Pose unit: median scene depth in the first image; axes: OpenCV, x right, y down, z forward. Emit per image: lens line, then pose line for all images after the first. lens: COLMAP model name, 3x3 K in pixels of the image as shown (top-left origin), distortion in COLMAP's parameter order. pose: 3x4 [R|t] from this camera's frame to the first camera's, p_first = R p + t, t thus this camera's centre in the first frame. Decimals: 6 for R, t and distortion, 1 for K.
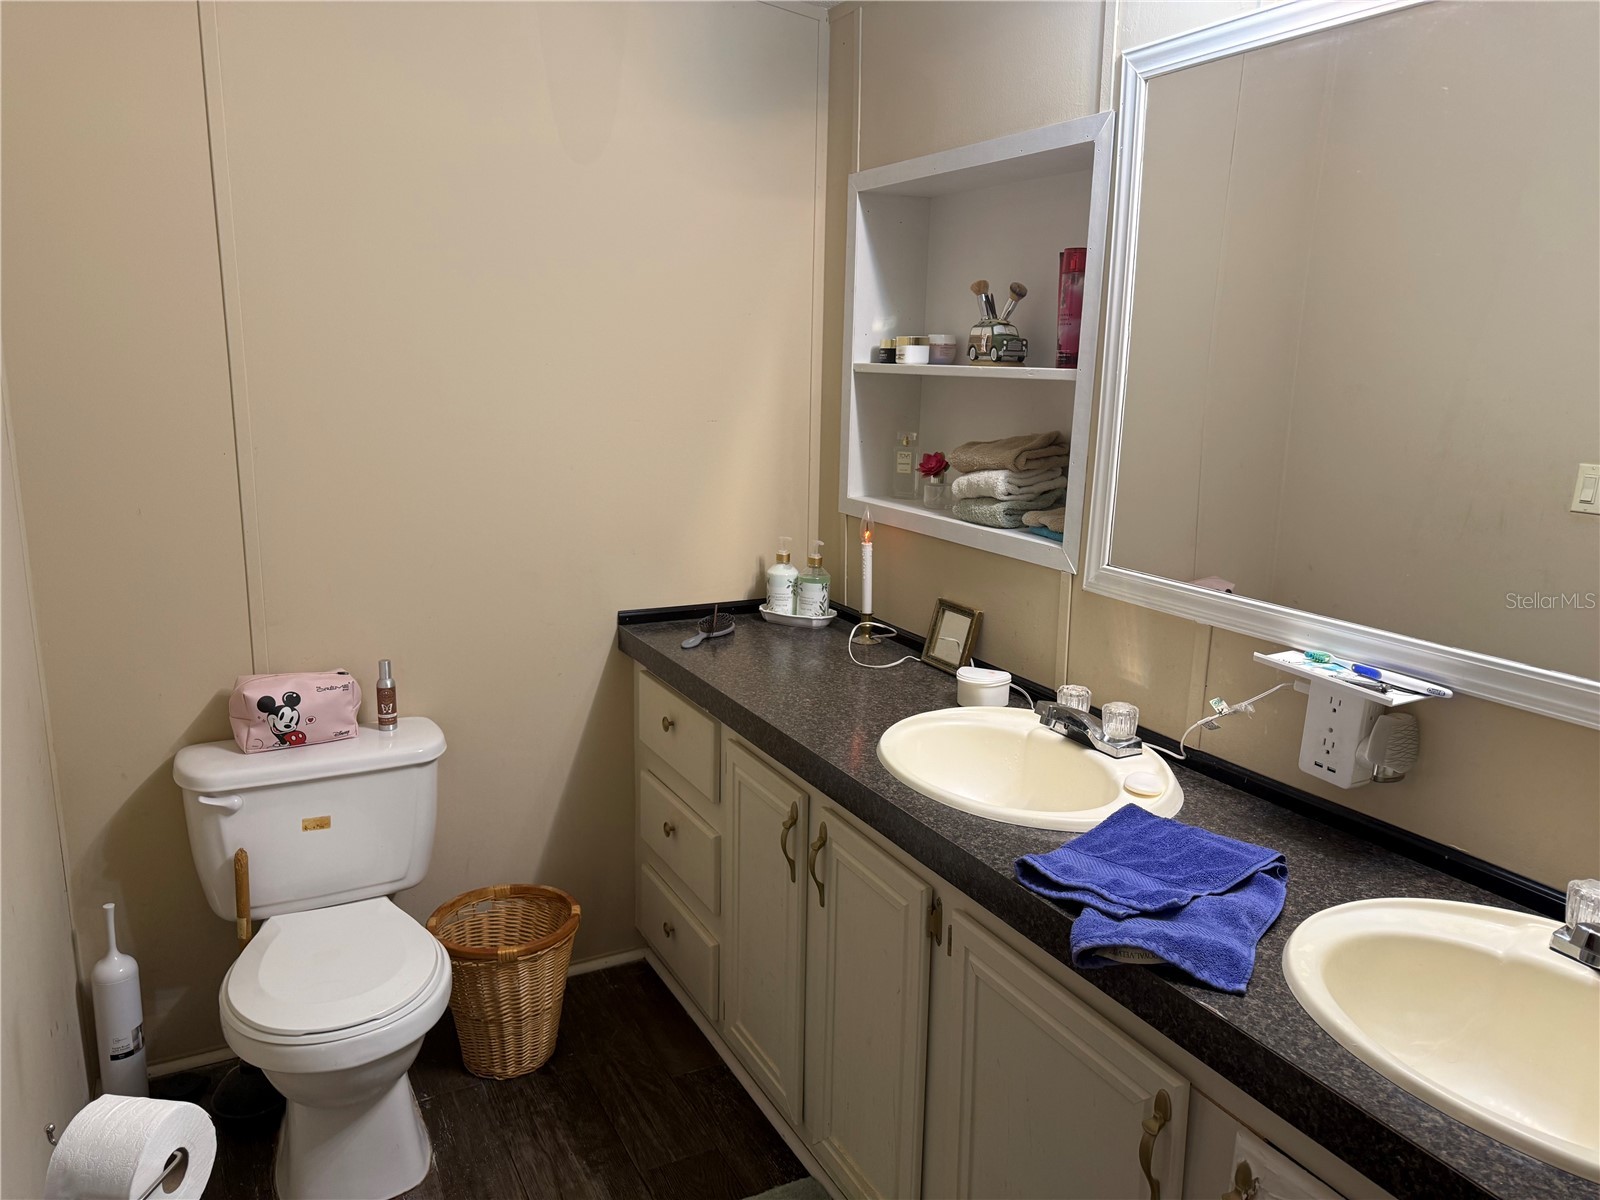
lens RADIAL K [[1105.7, 0, 800.0], [0, 1105.7, 600.0], [0, 0, 1]] dist [0.103430, -0.177626]
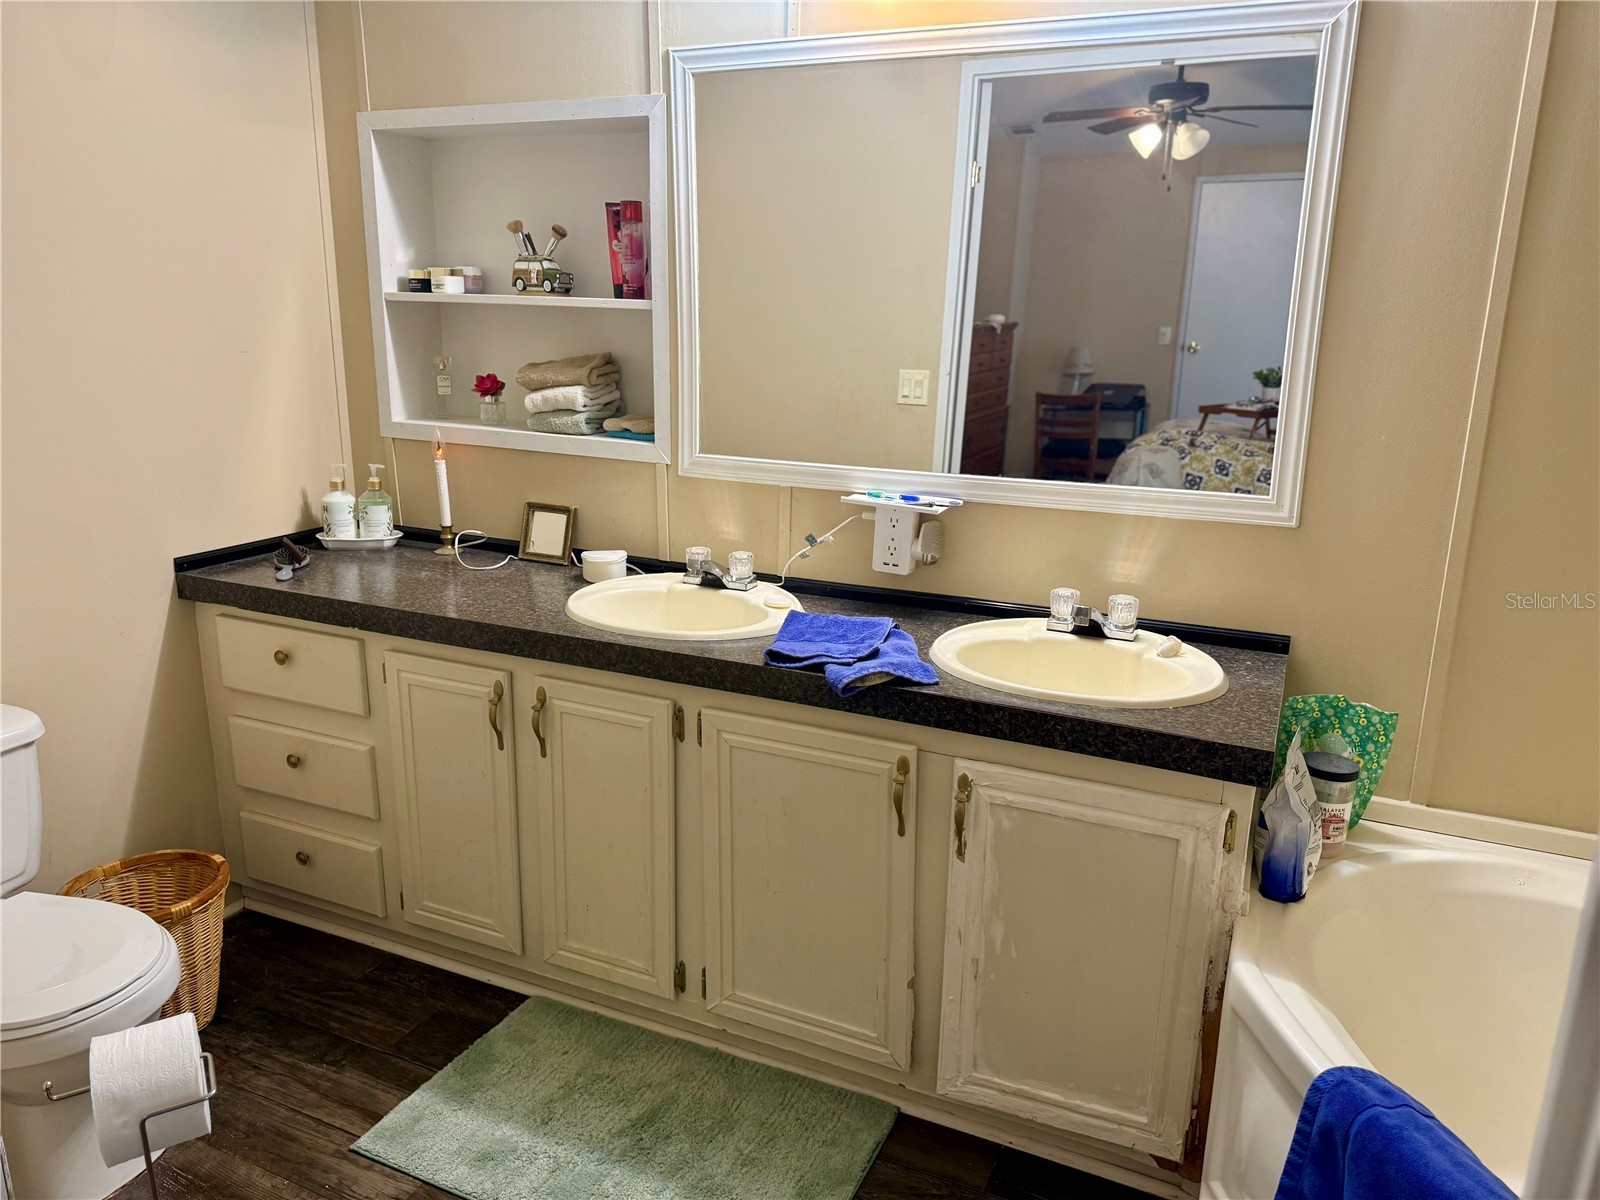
lens RADIAL K [[1105.7, 0, 800.0], [0, 1105.7, 600.0], [0, 0, 1]] dist [0.103430, -0.177626]
pose [[0.792397, -0.159657, 0.588742, -0.367010], [0.125009, 0.987159, 0.099449, 0.020840], [-0.597060, -0.005204, 0.802180, -0.100245]]
